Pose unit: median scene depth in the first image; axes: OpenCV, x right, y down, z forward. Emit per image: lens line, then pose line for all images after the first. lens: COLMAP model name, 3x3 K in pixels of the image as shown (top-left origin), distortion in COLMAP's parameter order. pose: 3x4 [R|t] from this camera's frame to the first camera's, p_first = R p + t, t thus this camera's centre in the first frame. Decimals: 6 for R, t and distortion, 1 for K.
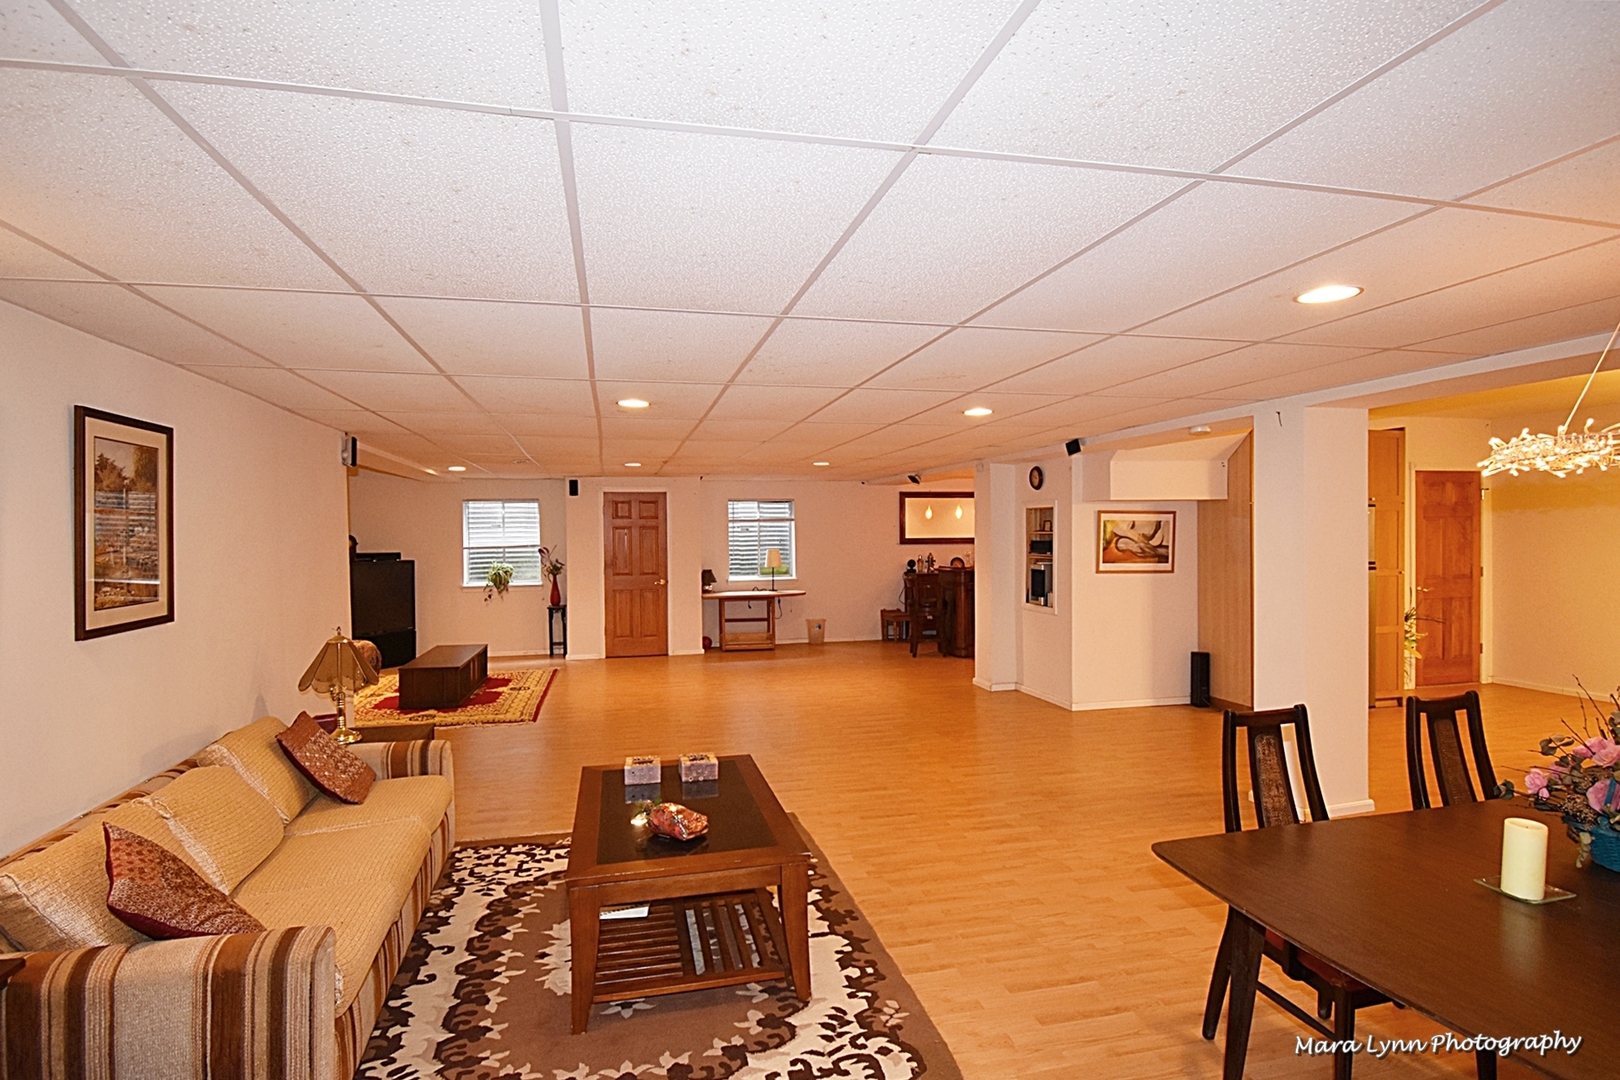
lens RADIAL K [[822.0, 0, 811.0], [0, 822.0, 537.0], [0, 0, 1]] dist [0.005392, -0.004275]
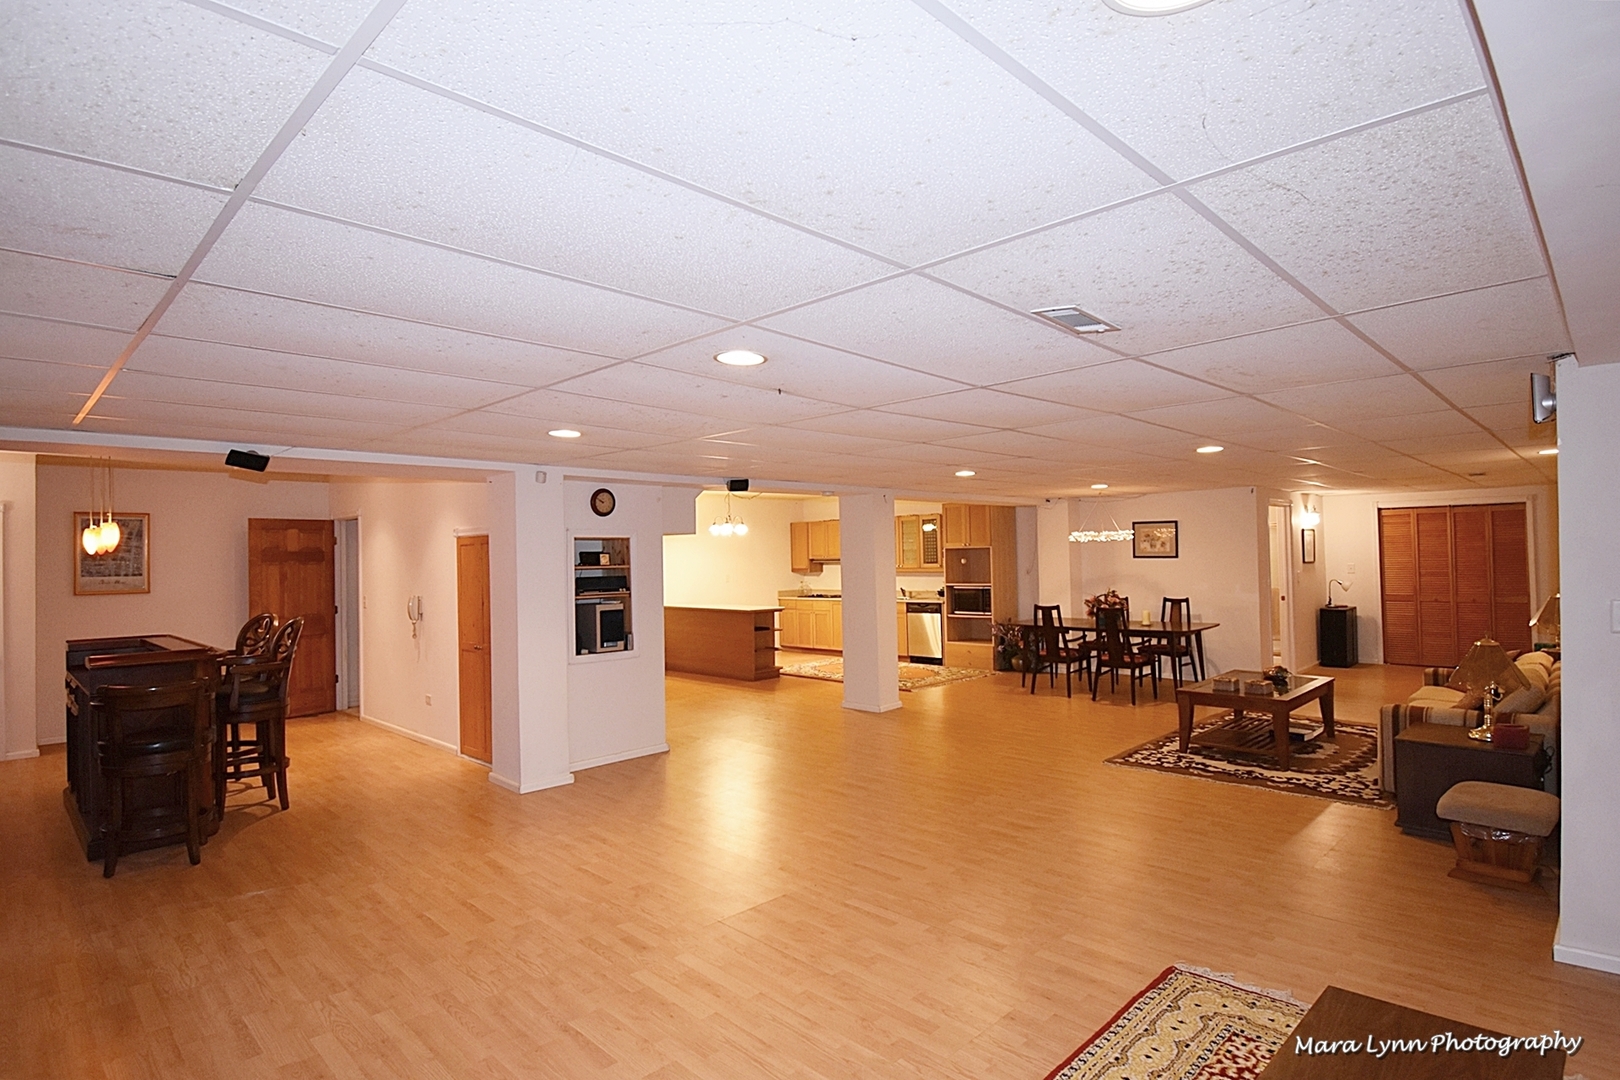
lens RADIAL K [[822.0, 0, 817.6], [0, 822.0, 540.4], [0, 0, 1]] dist [0.005392, -0.004275]
pose [[-0.527607, 0.037312, 0.848669, -1.147320], [0.033154, 0.999178, -0.023318, -0.013169], [-0.848841, 0.015834, -0.528411, 2.576436]]
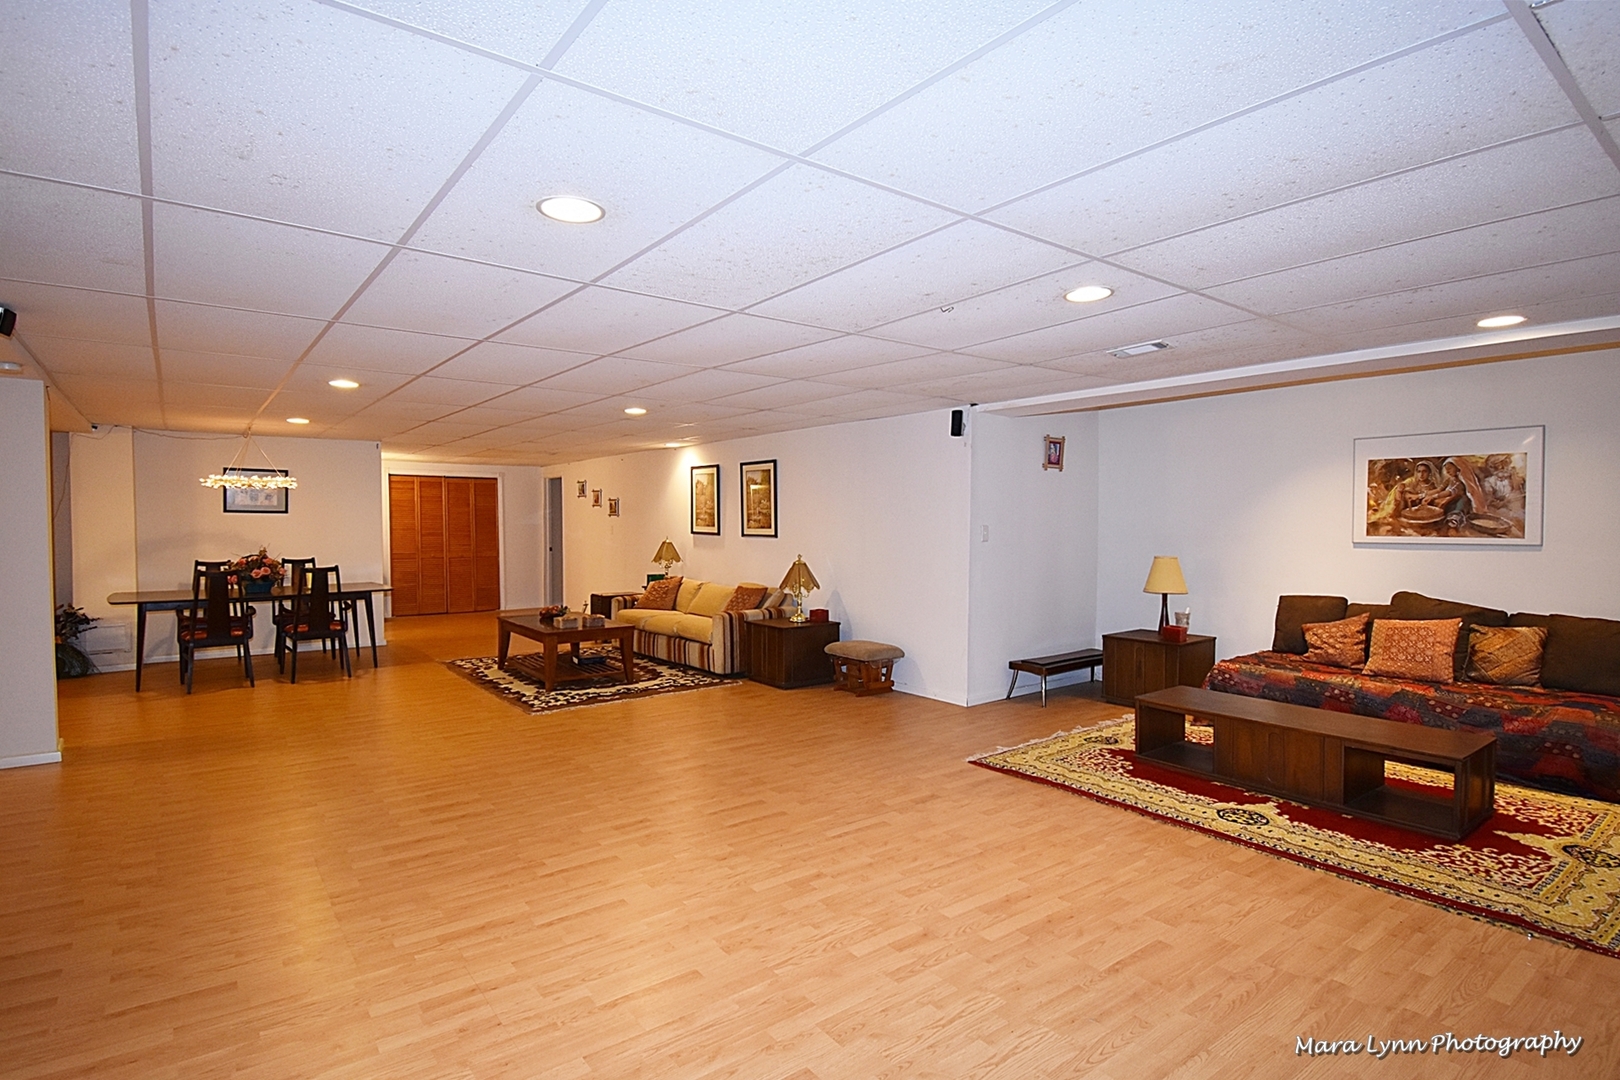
lens RADIAL K [[822.0, 0, 802.1], [0, 822.0, 540.8], [0, 0, 1]] dist [0.005392, -0.004275]
pose [[-0.918158, 0.018025, -0.395804, 0.116199], [0.003763, 0.999316, 0.036781, 0.018316], [0.396197, 0.032281, -0.917598, 2.897272]]
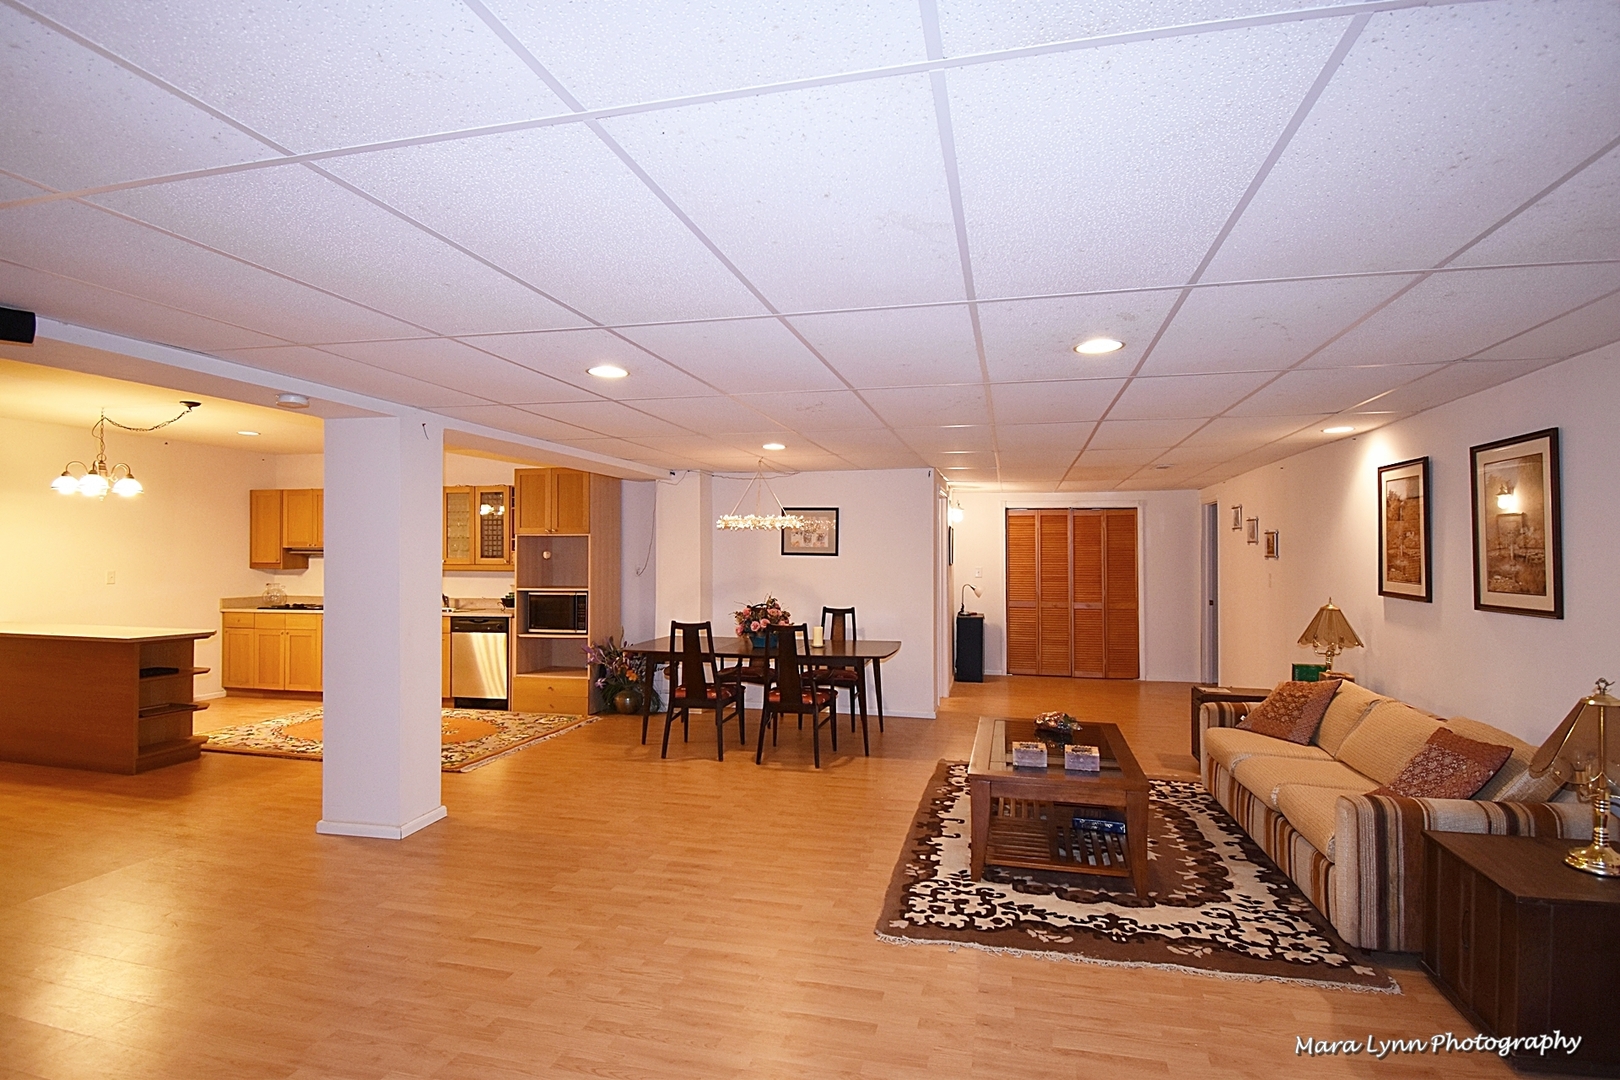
lens RADIAL K [[822.0, 0, 815.9], [0, 822.0, 533.9], [0, 0, 1]] dist [0.005392, -0.004275]
pose [[-0.890013, 0.018595, 0.455555, -0.374256], [0.009780, 0.999717, -0.021699, 0.009822], [-0.455829, -0.014857, -0.889943, 2.030264]]
